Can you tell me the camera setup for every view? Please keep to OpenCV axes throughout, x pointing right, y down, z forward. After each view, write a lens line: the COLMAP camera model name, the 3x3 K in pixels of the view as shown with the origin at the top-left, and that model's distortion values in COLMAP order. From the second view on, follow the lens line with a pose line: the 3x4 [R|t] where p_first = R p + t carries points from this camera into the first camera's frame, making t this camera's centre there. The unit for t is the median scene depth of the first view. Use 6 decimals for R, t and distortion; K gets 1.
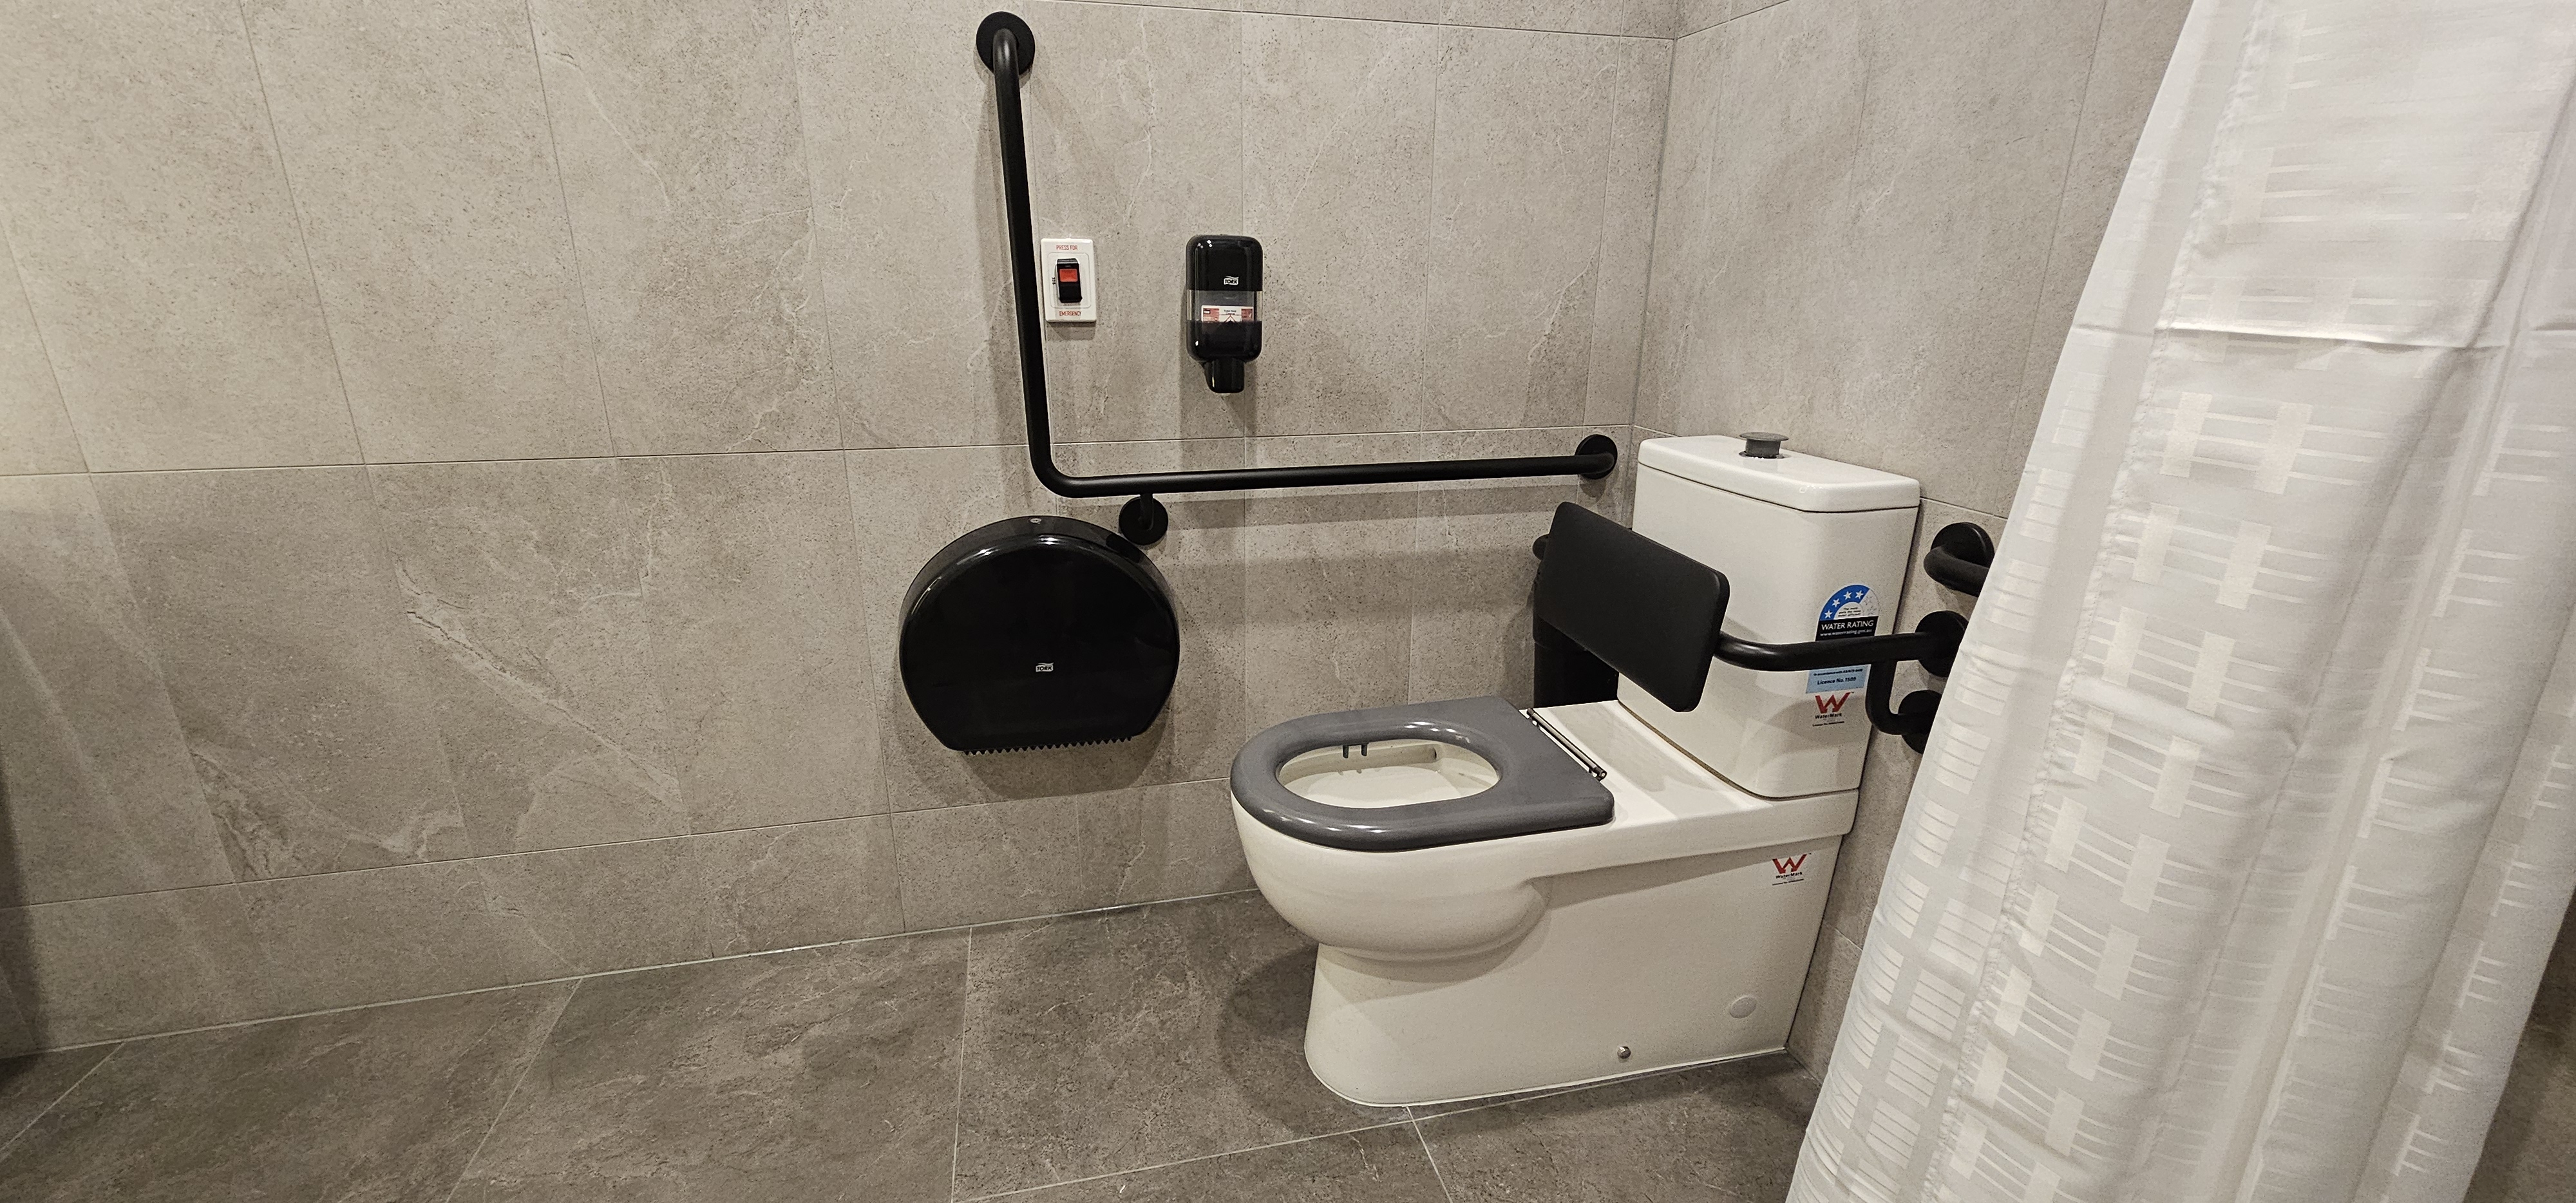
lens RADIAL K [[1051.5, 0, 1283.6], [0, 1051.5, 620.5], [0, 0, 1]] dist [-0.002003, -0.000380]
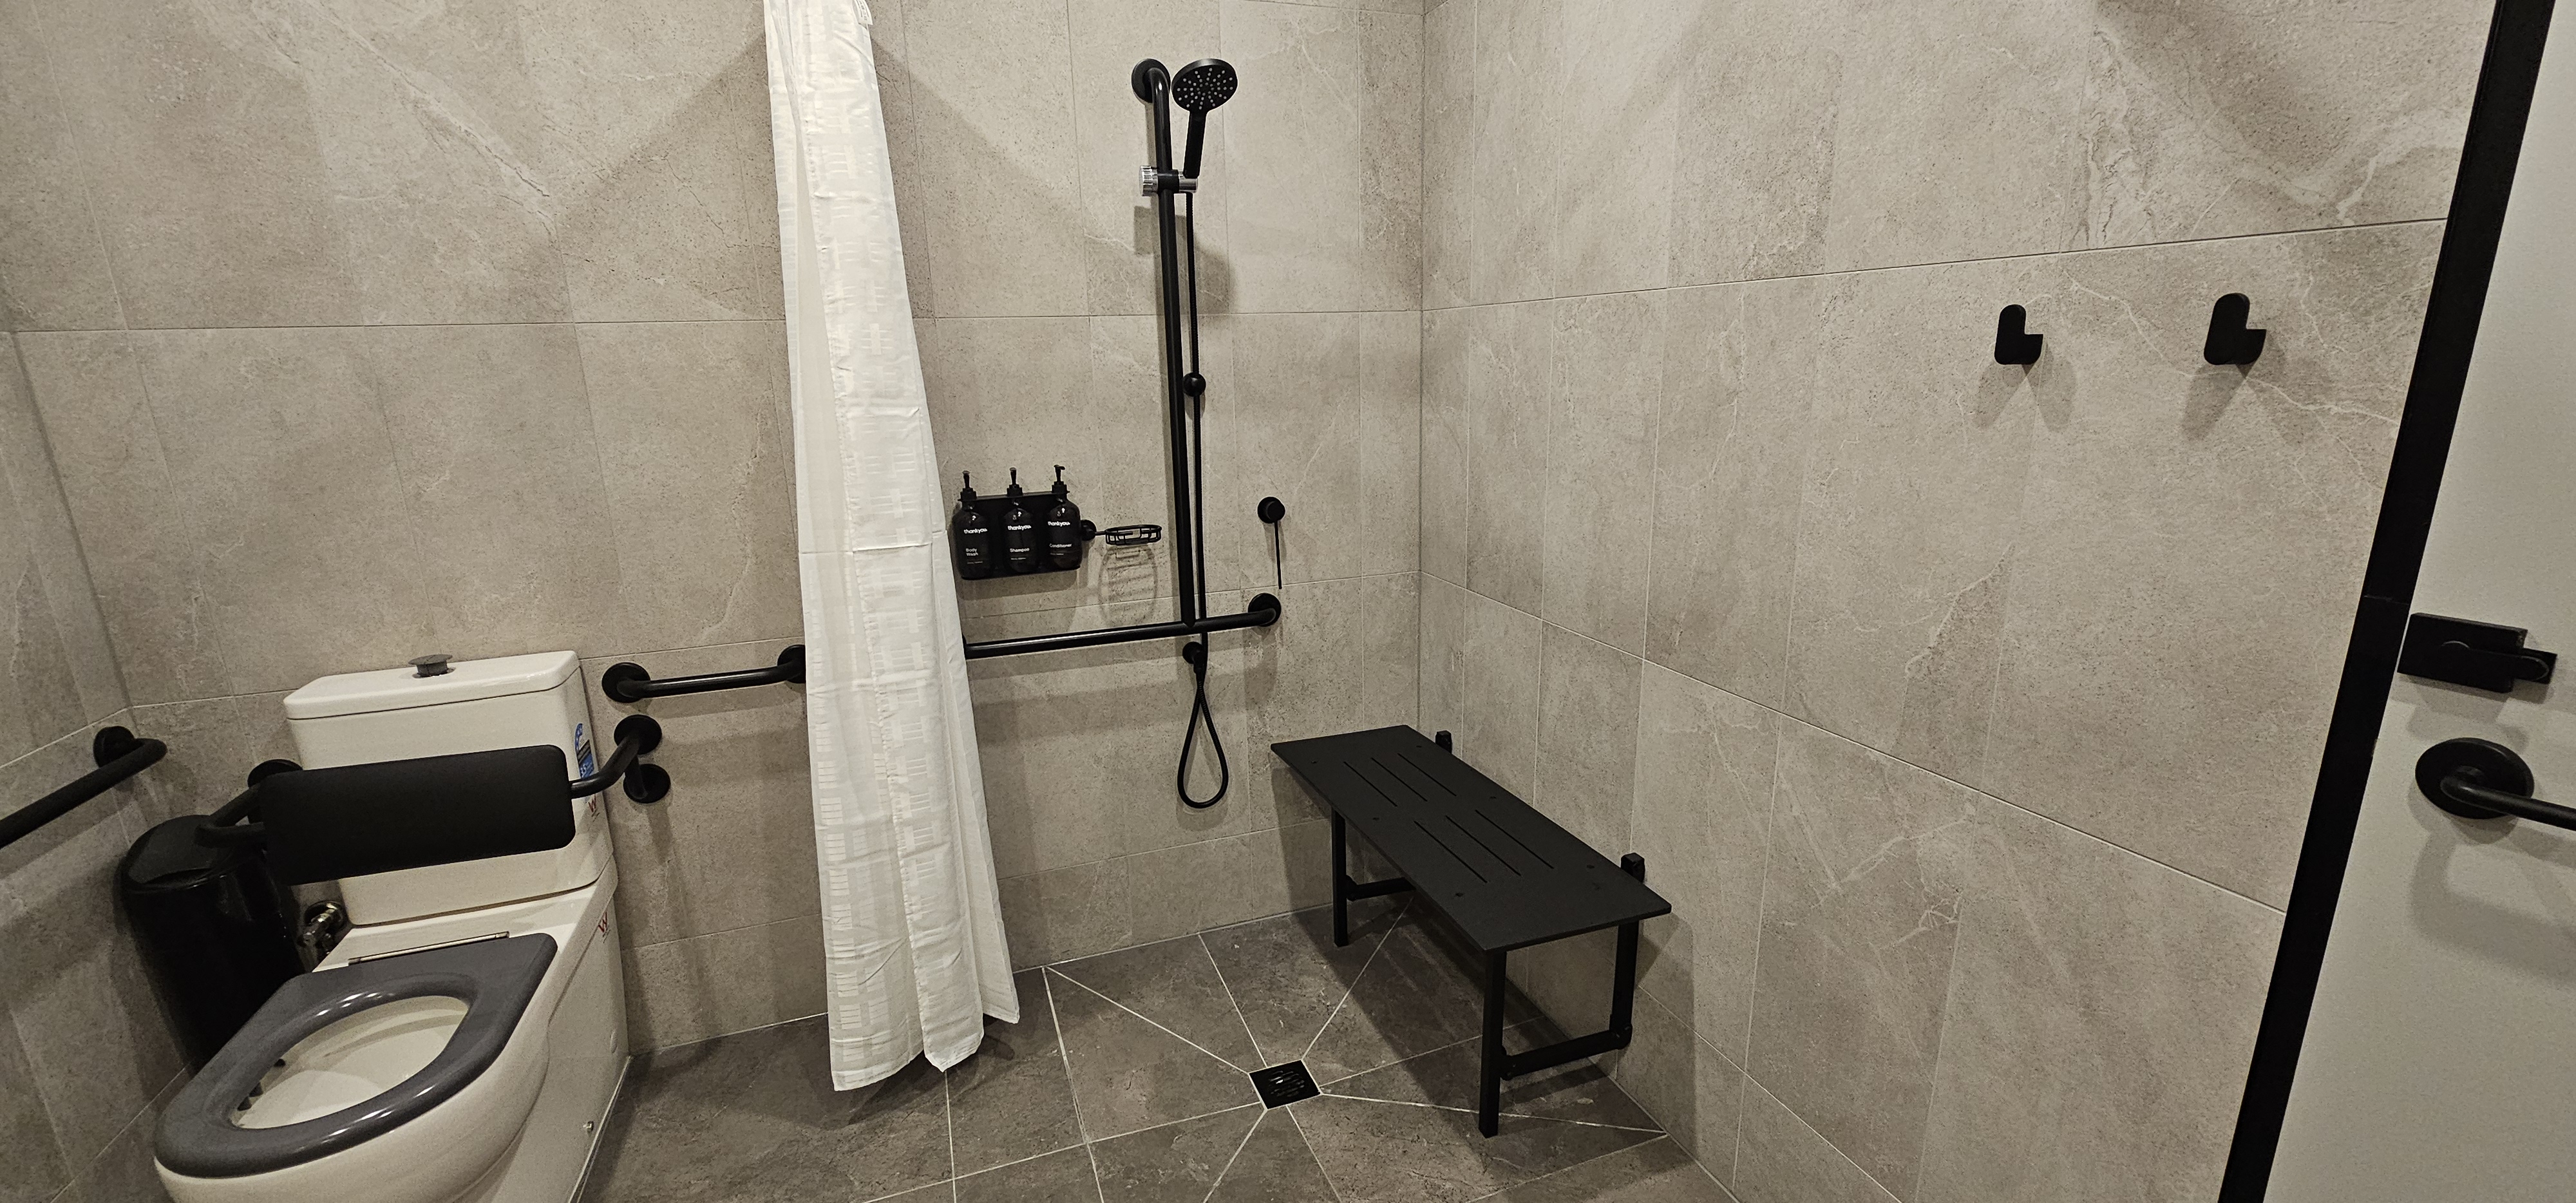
lens RADIAL K [[1051.5, 0, 1298.4], [0, 1051.5, 615.9], [0, 0, 1]] dist [-0.002003, -0.000380]
pose [[-0.122102, -0.247514, 0.961160, -0.797921], [0.334935, 0.901323, 0.274654, -0.194506], [-0.934296, 0.355461, -0.027152, 0.015206]]
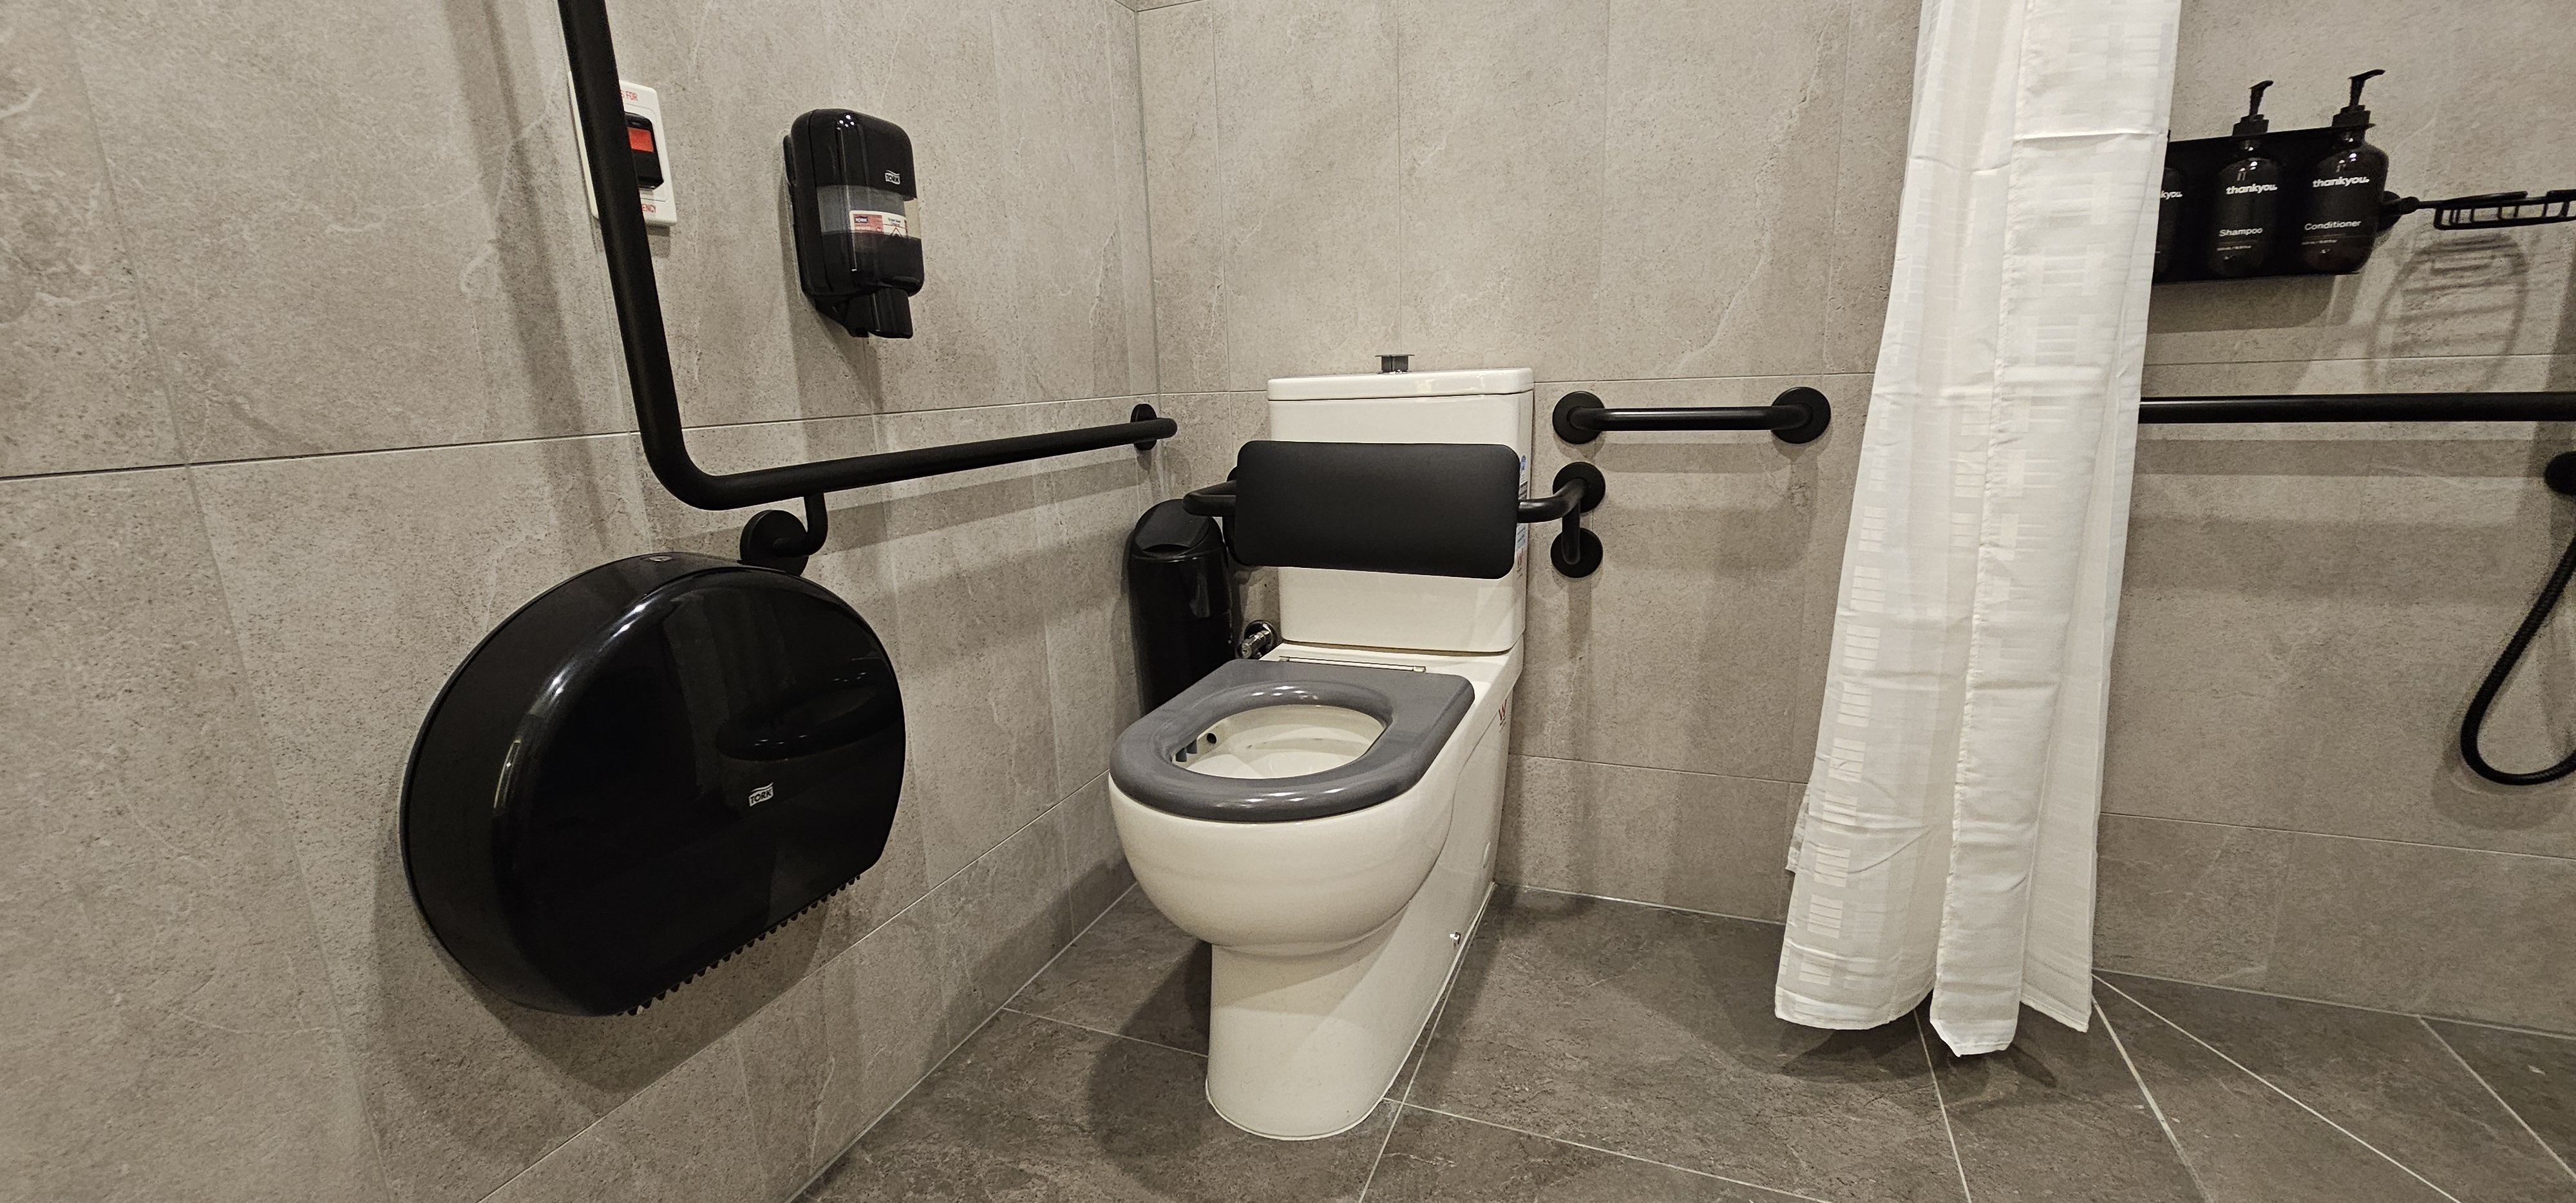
lens RADIAL K [[1051.5, 0, 1279.3], [0, 1051.5, 623.5], [0, 0, 1]] dist [-0.002003, -0.000380]
pose [[0.579632, -0.215516, 0.785862, -0.503090], [0.293417, 0.954903, 0.045456, 0.011585], [-0.760219, 0.204238, 0.616729, 0.401306]]
